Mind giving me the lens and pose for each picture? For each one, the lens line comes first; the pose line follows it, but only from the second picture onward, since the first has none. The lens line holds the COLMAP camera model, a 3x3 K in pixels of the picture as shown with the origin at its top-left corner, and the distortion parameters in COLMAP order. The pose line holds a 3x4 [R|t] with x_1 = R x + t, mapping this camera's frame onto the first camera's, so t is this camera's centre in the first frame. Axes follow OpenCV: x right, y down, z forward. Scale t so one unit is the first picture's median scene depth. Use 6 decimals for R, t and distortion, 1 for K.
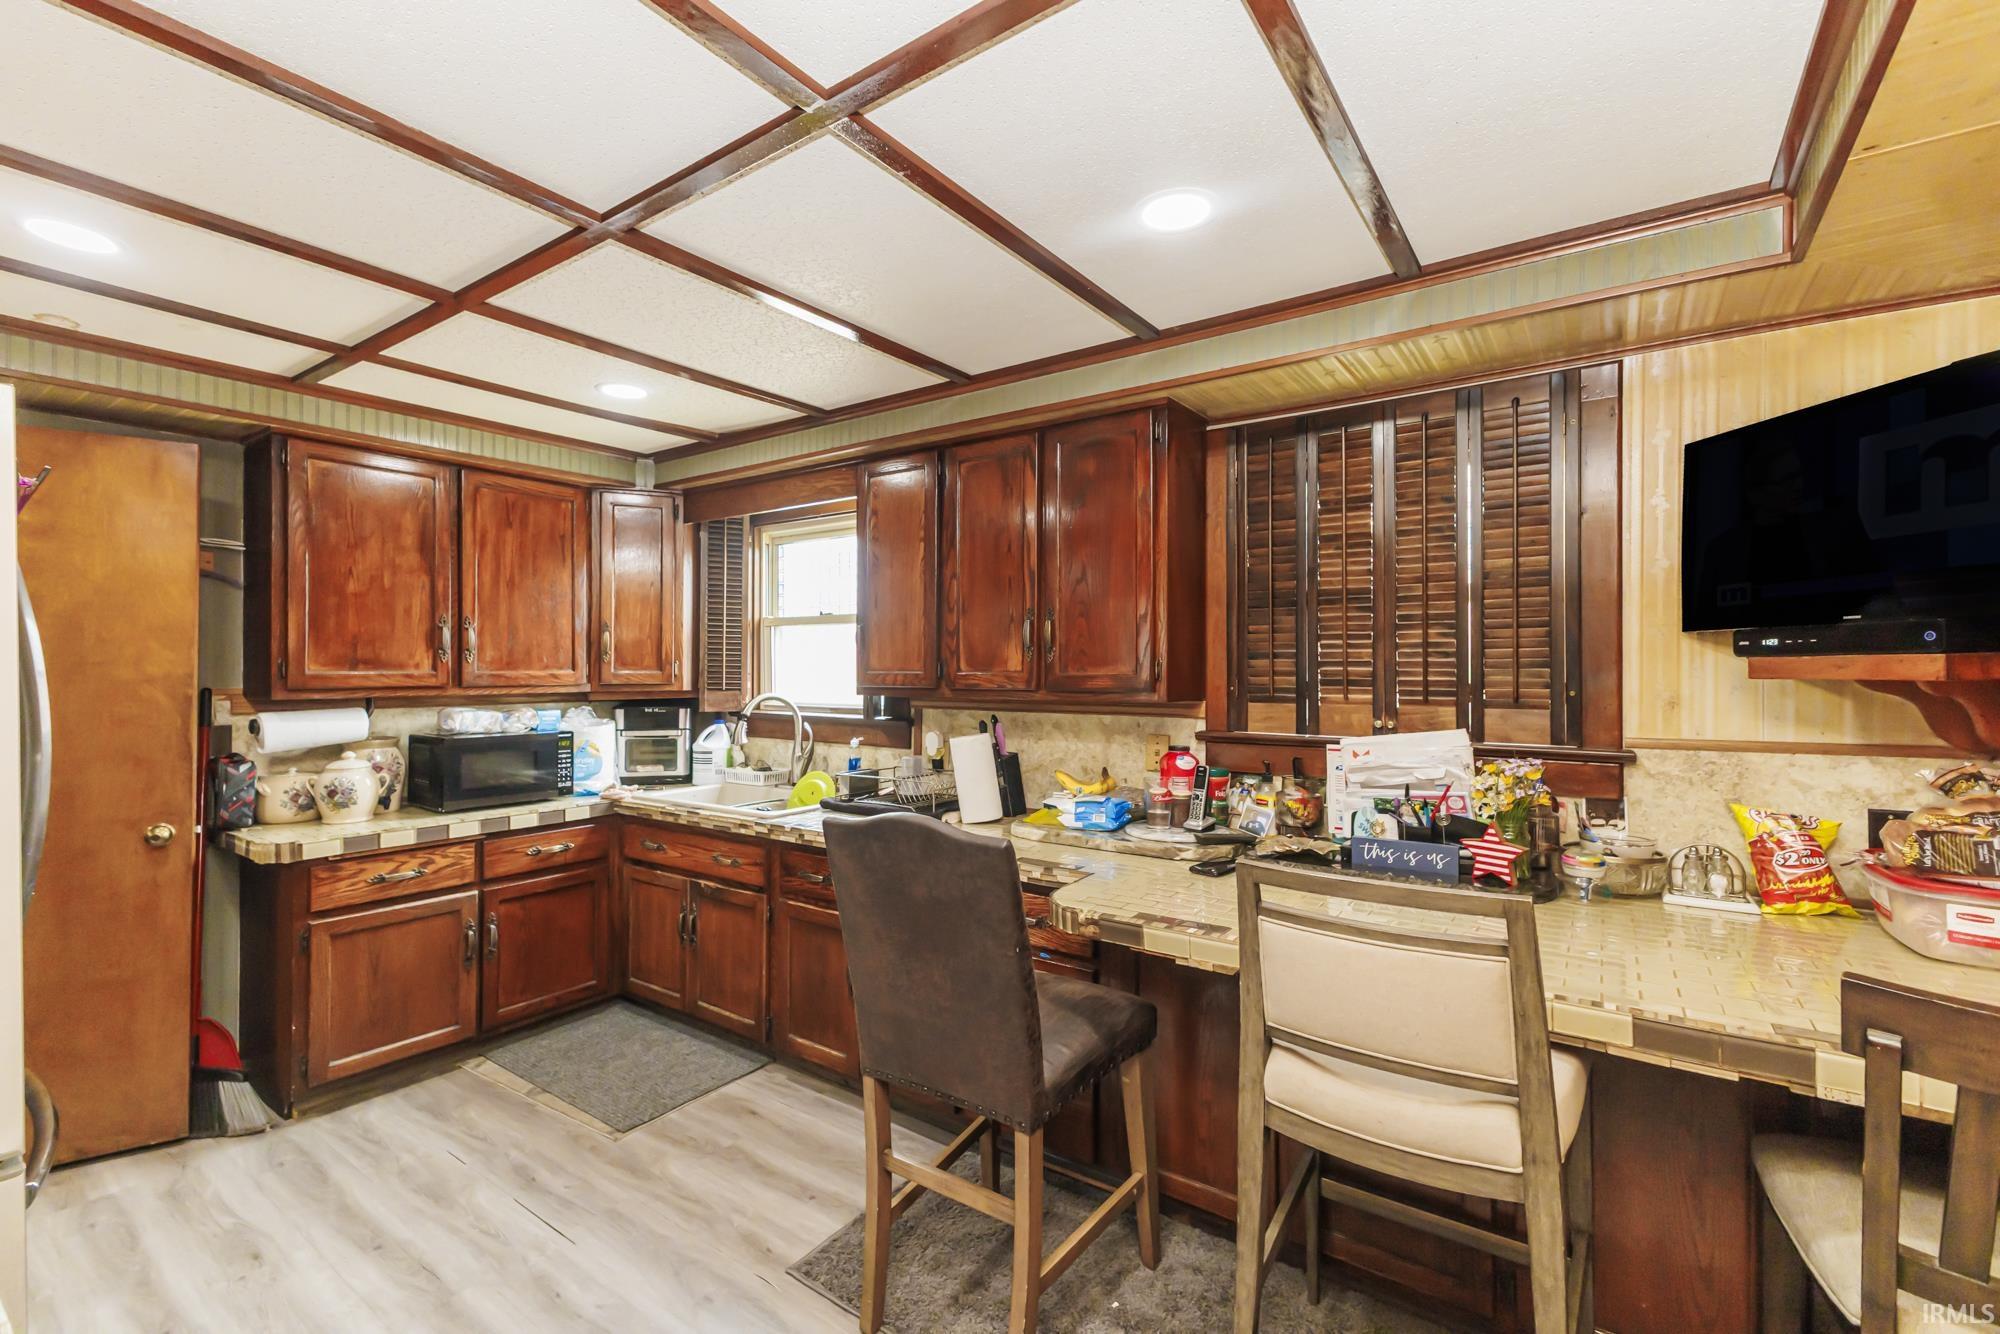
lens RADIAL K [[885.0, 0, 1000.0], [0, 885.0, 667.0], [0, 0, 1]] dist [0.001385, 0.000152]
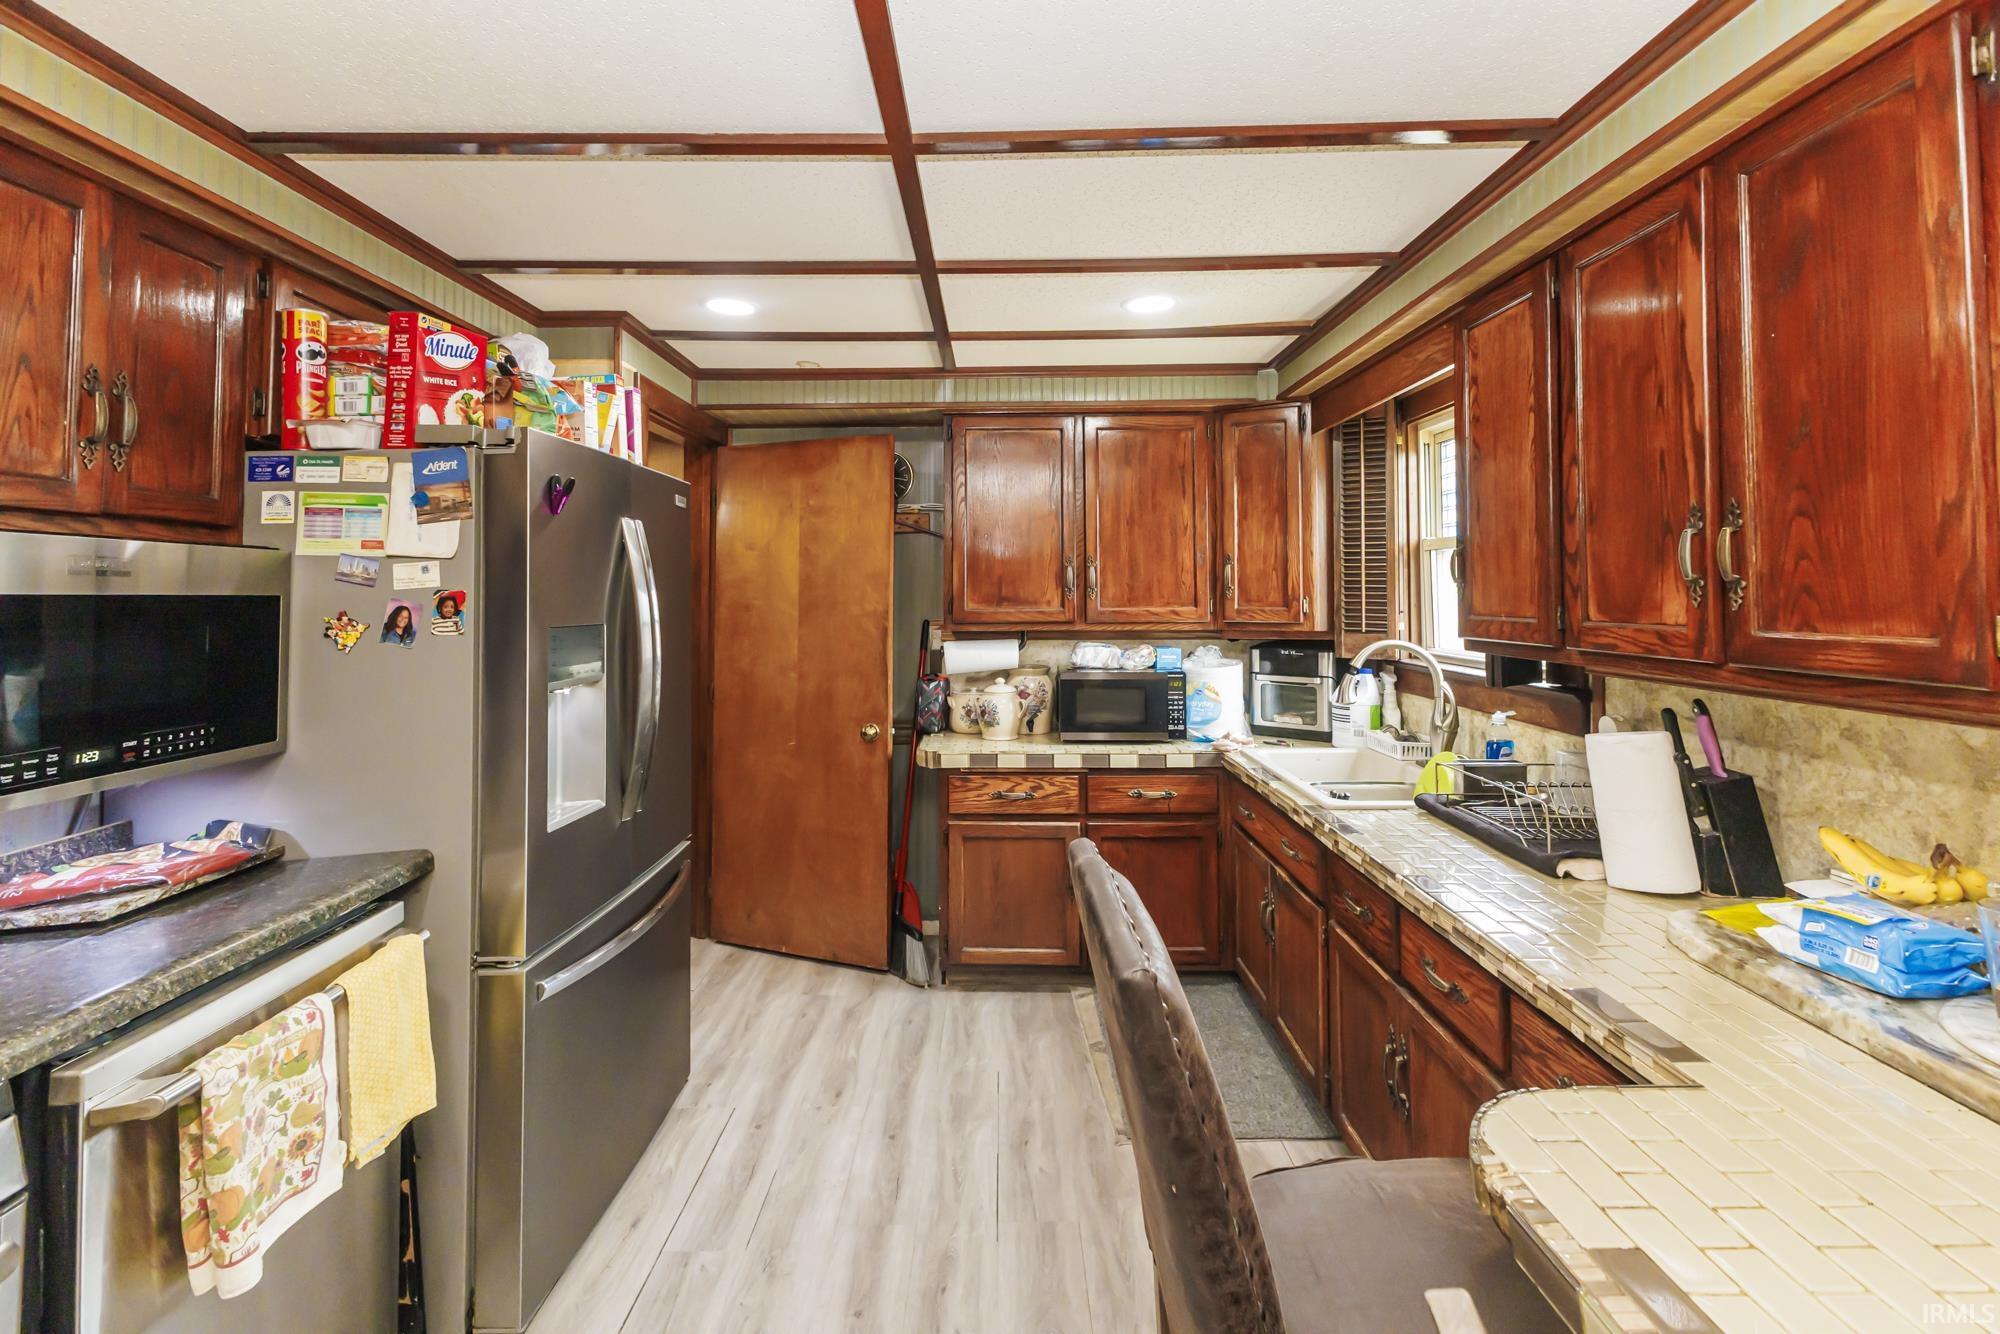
lens RADIAL K [[890.9, 0, 959.9], [0, 890.9, 562.4], [0, 0, 1]] dist [0.001173, 0.000470]
pose [[0.561691, -0.030812, -0.826773, 0.198779], [0.005147, 0.999417, -0.033749, -0.015526], [0.827331, 0.014701, 0.561522, 0.303913]]
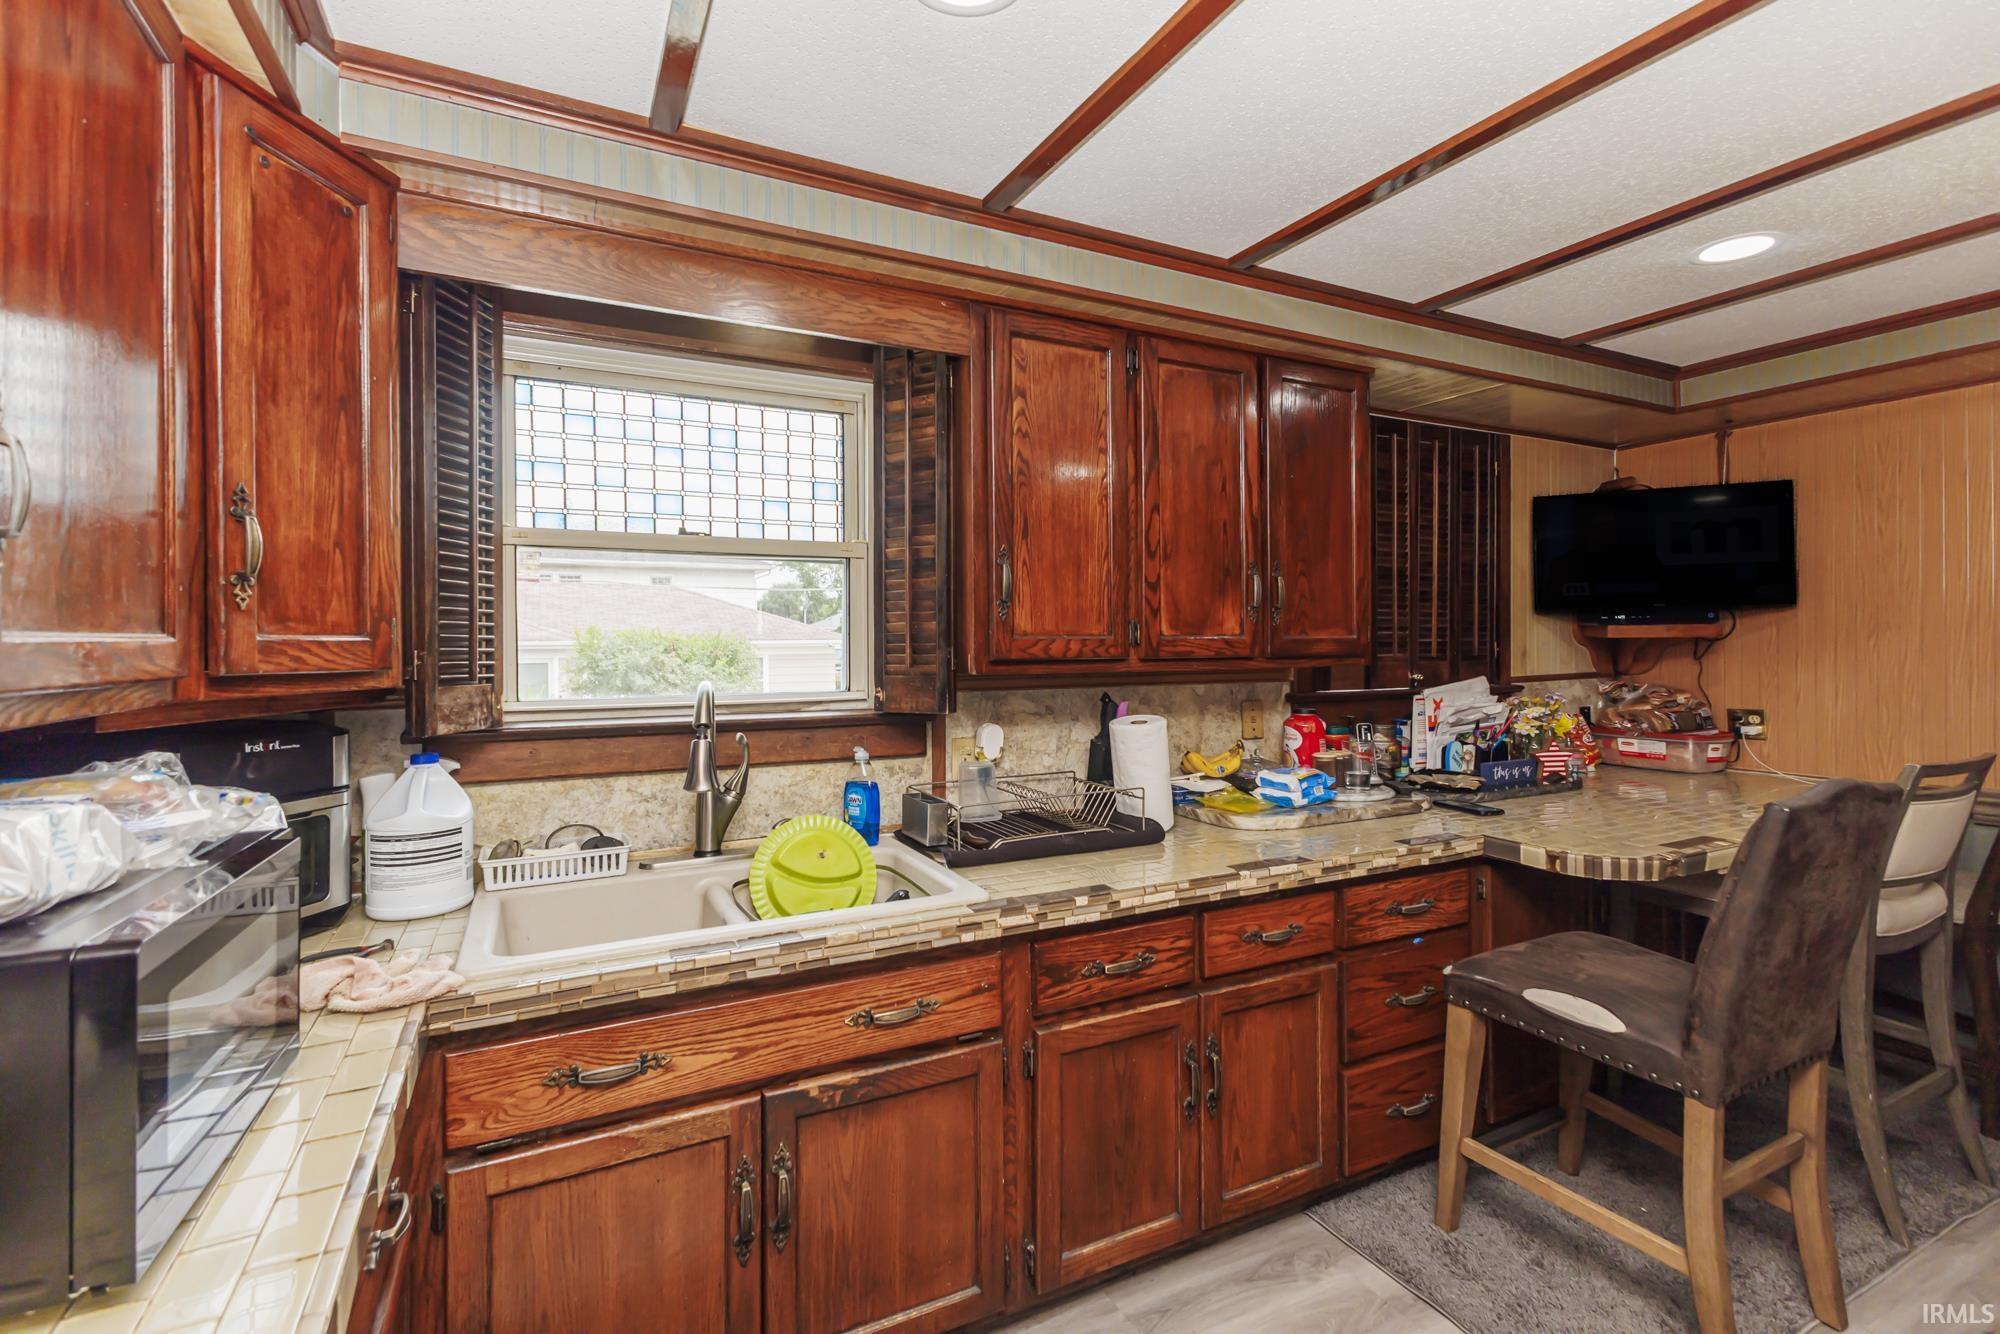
lens RADIAL K [[874.8, 0, 975.1], [0, 874.8, 642.3], [0, 0, 1]] dist [0.003407, 0.000188]
pose [[0.470063, -0.002650, 0.882629, -0.741587], [0.003862, 0.999992, 0.000945, 0.008826], [-0.882624, 0.002965, 0.470069, 0.743046]]
